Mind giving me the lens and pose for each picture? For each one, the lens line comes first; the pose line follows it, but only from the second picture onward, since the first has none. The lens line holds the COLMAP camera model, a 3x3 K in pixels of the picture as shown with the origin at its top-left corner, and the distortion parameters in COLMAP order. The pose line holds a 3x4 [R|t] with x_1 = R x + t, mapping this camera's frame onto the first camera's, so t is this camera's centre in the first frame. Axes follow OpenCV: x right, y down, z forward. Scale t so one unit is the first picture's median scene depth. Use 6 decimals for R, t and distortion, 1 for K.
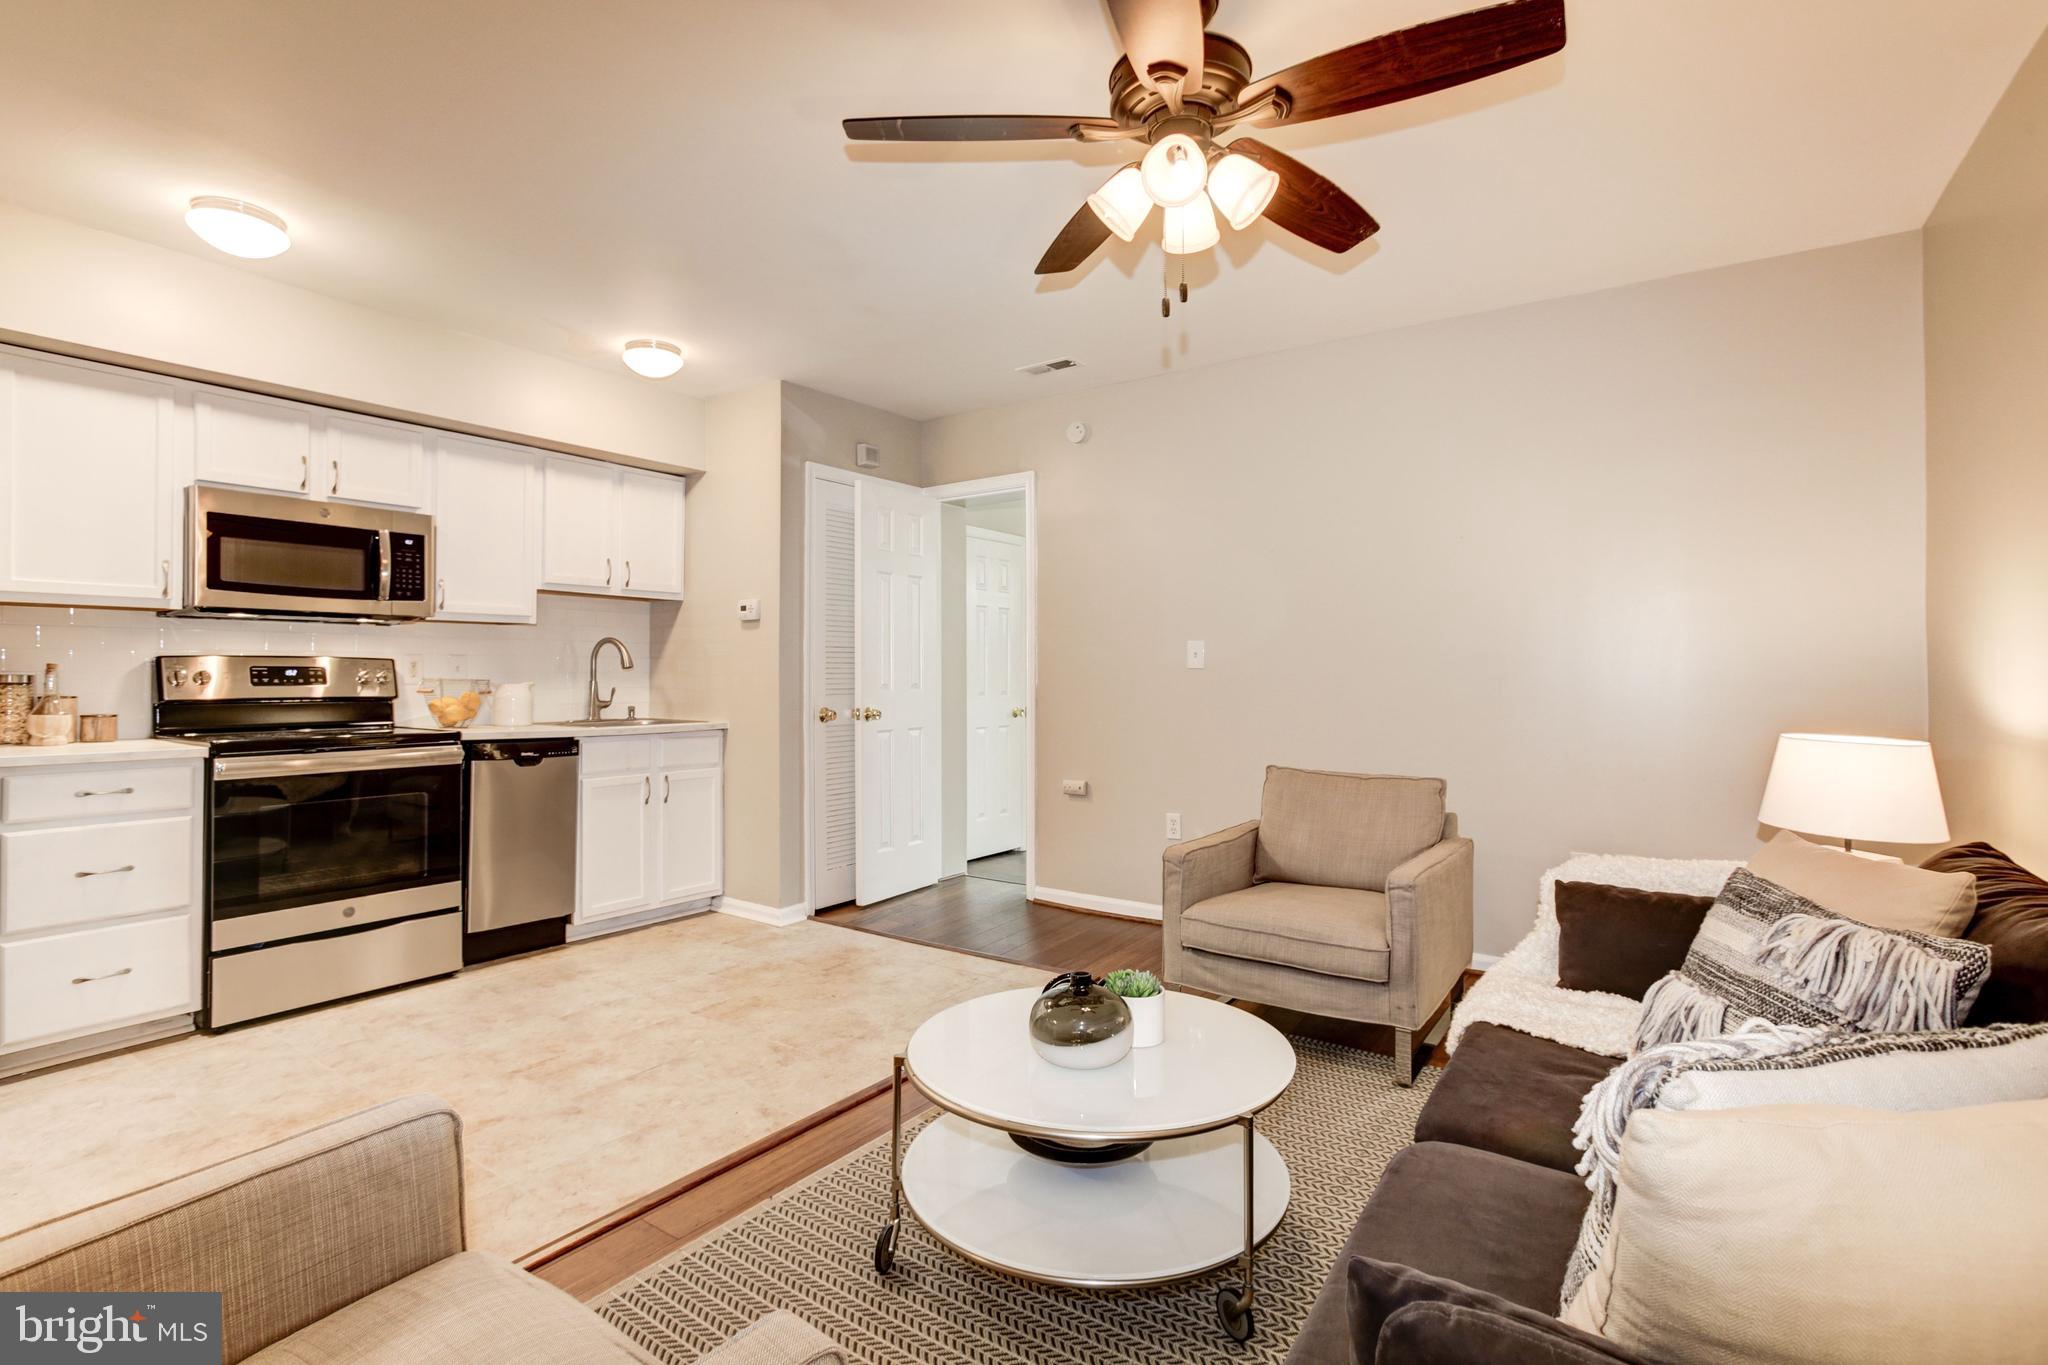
lens RADIAL K [[936.6, 0, 999.4], [0, 936.6, 660.0], [0, 0, 1]] dist [-0.031550, 0.008579]
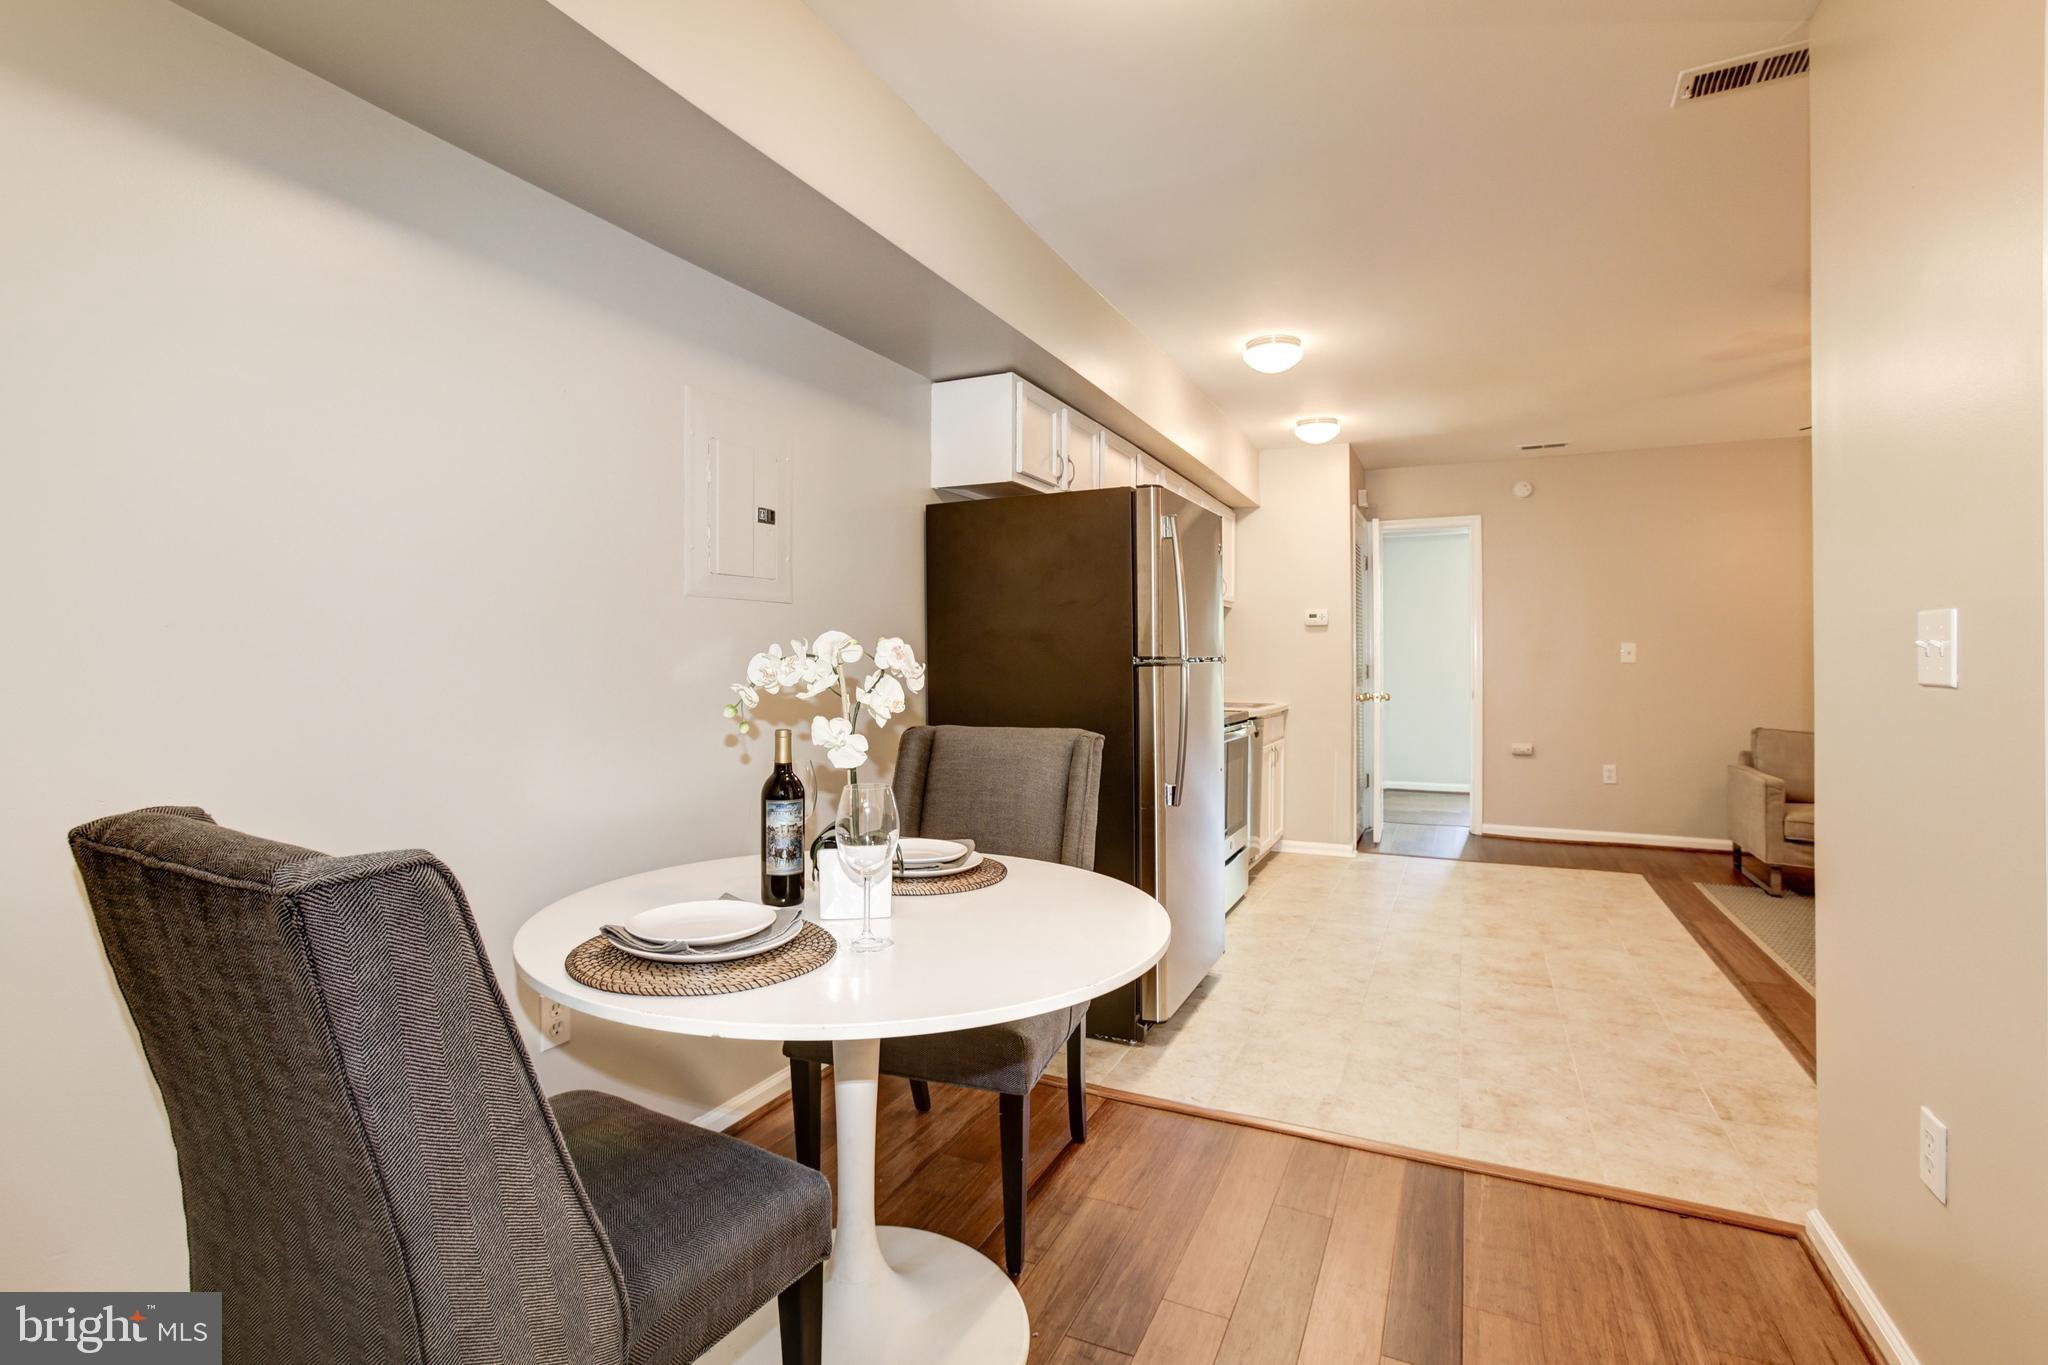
lens RADIAL K [[936.6, 0, 1043.0], [0, 936.6, 651.6], [0, 0, 1]] dist [-0.031550, 0.008579]
pose [[0.982774, 0.005635, 0.184724, -1.017236], [-0.006672, 0.999965, 0.004988, -0.010428], [-0.184689, -0.006135, 0.982778, -0.243477]]
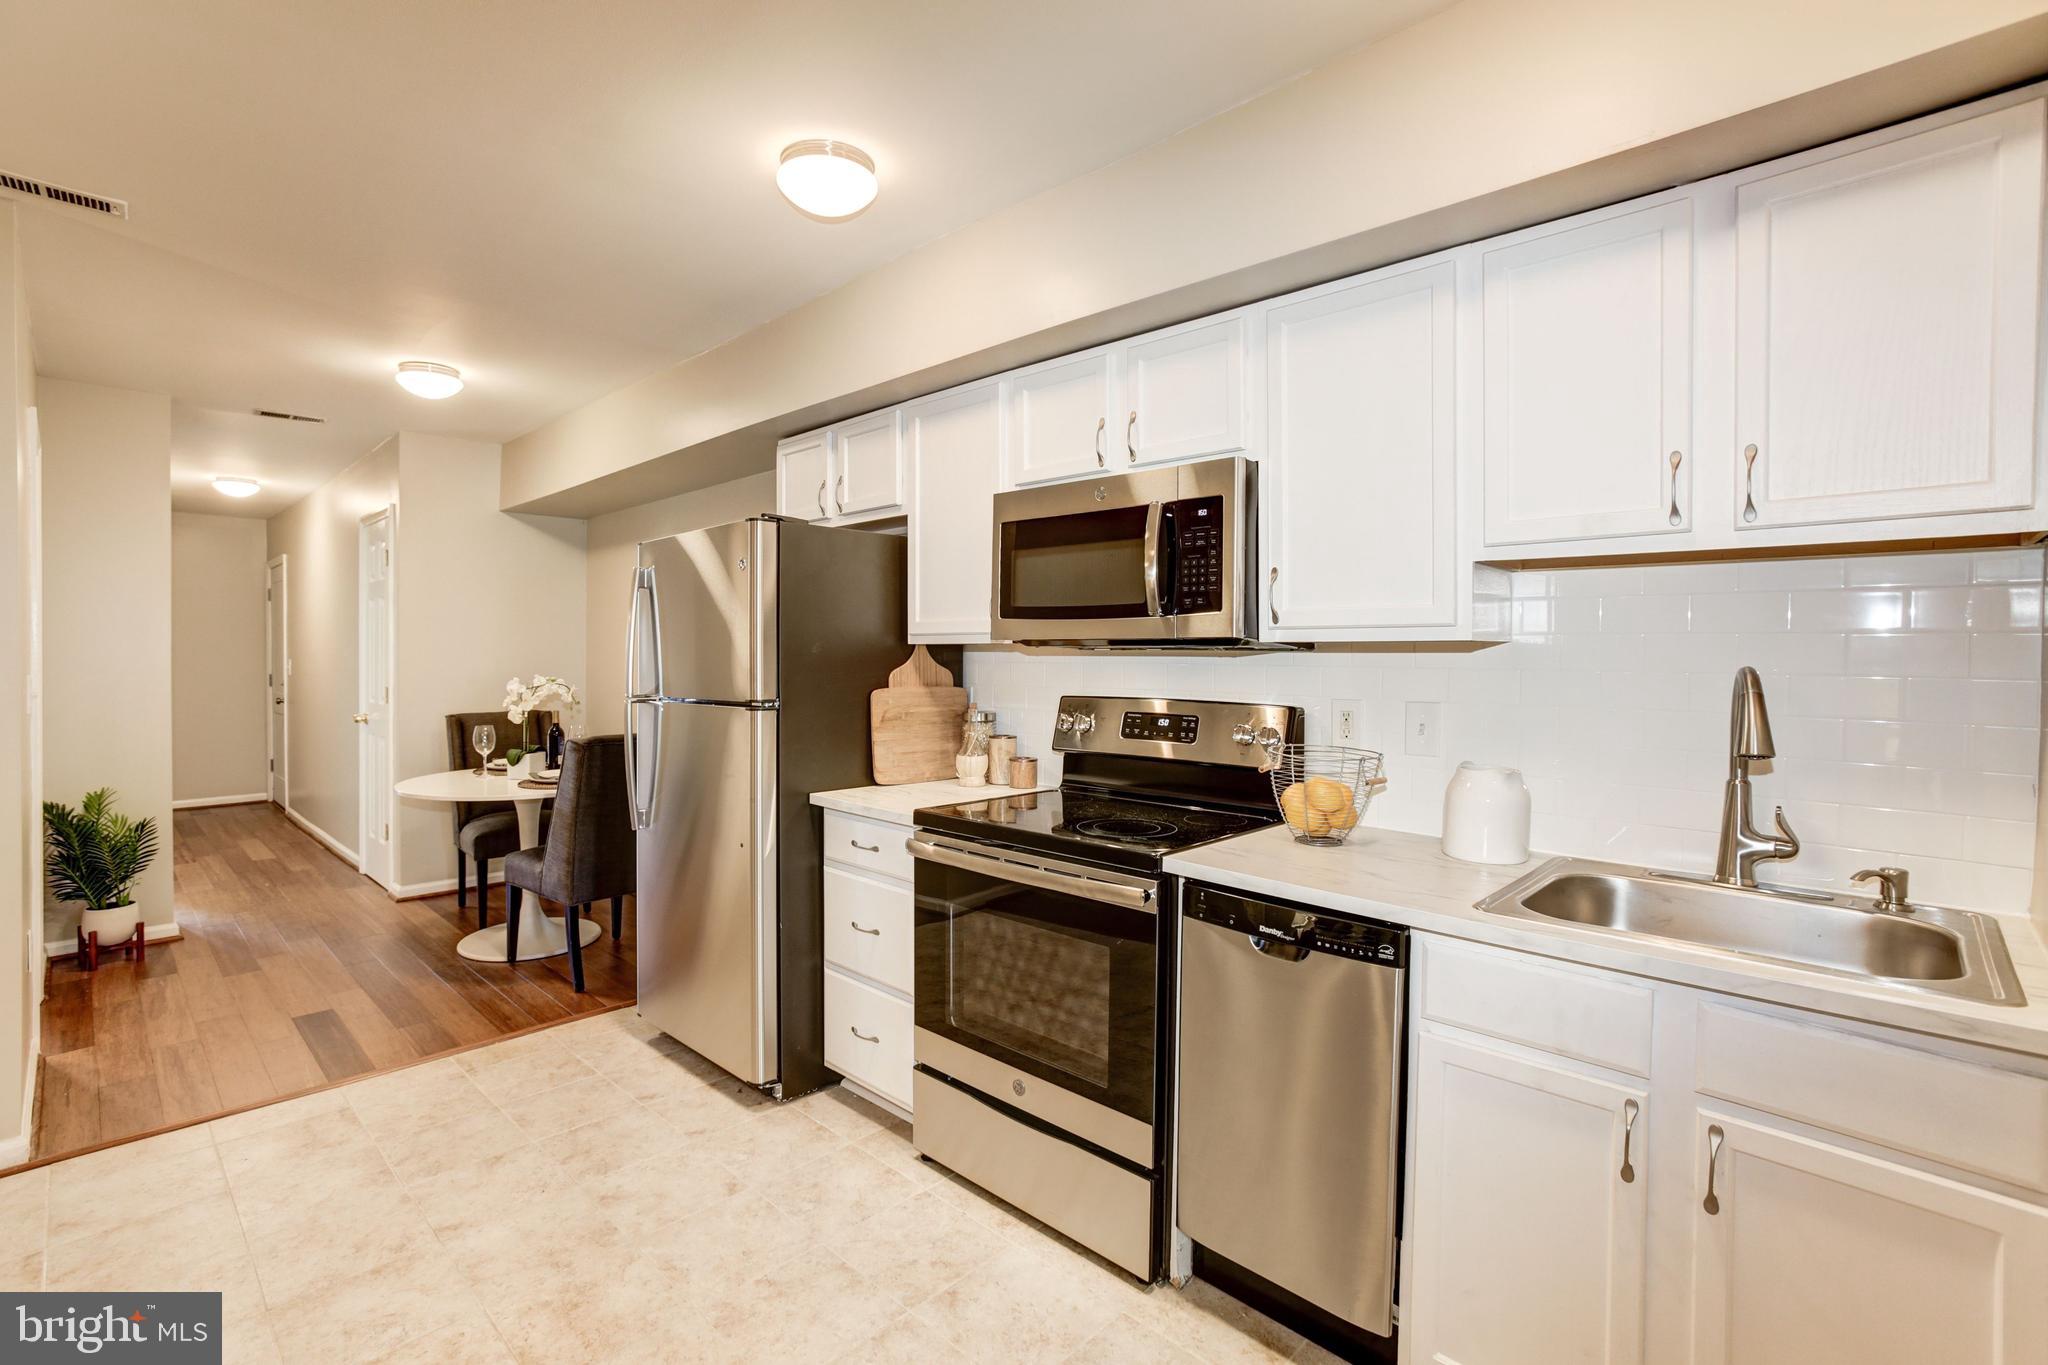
lens RADIAL K [[936.6, 0, 1021.5], [0, 936.6, 676.3], [0, 0, 1]] dist [-0.031550, 0.008579]
pose [[-0.149256, 0.020353, -0.988589, -0.031702], [0.005791, 0.999789, 0.019709, -0.033699], [0.988782, -0.002783, -0.149342, 0.906341]]
